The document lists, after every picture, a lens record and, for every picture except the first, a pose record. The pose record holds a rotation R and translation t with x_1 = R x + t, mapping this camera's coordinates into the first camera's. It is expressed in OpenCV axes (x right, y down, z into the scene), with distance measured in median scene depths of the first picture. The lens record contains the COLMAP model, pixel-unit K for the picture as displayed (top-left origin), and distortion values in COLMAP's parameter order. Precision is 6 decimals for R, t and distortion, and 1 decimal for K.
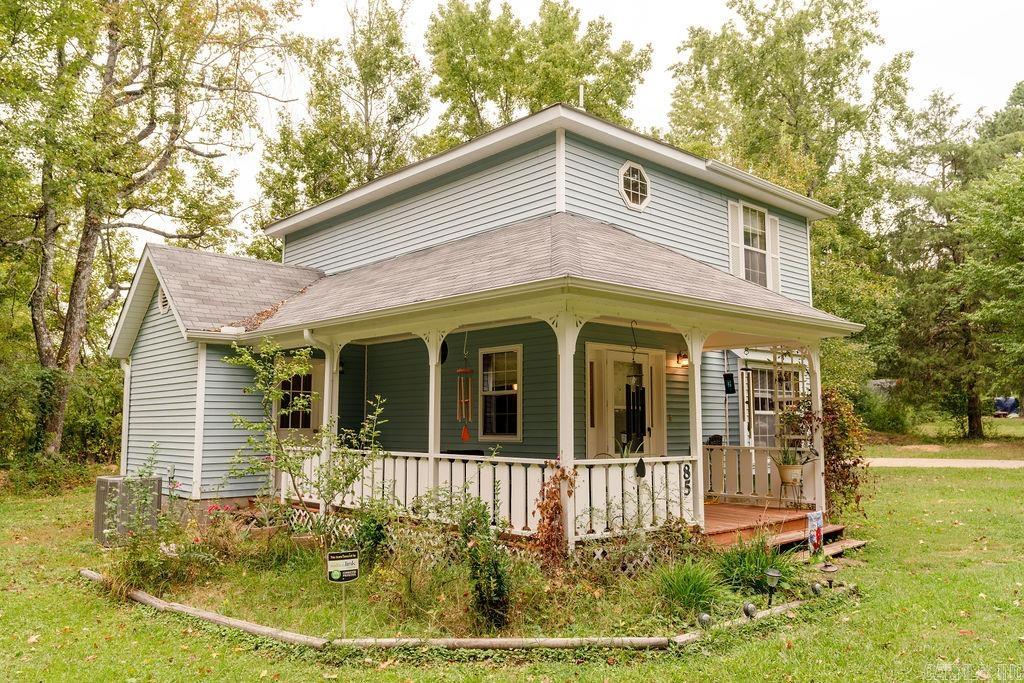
lens RADIAL K [[777.5, 0, 512.6], [0, 777.5, 343.2], [0, 0, 1]] dist [-0.001397, -0.000034]
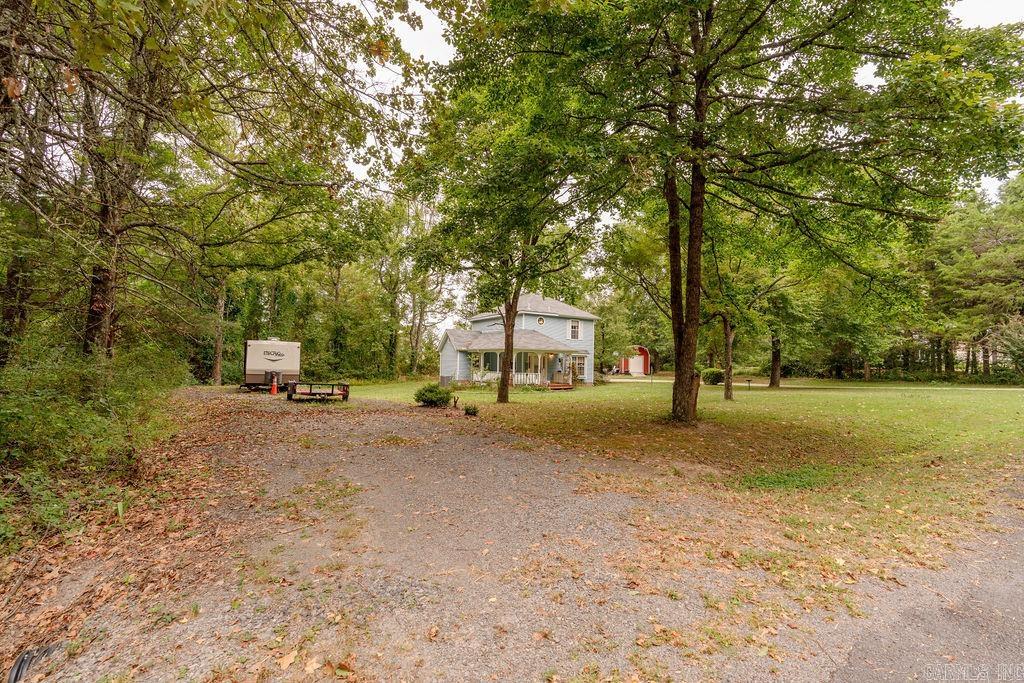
lens RADIAL K [[456.7, 0, 511.9], [0, 456.7, 343.3], [0, 0, 1]] dist [-0.006299, 0.002264]
pose [[0.983837, 0.015279, -0.178413, 0.505864], [-0.002867, 0.997569, 0.069621, -0.264749], [0.179043, -0.067985, 0.981490, -1.964112]]
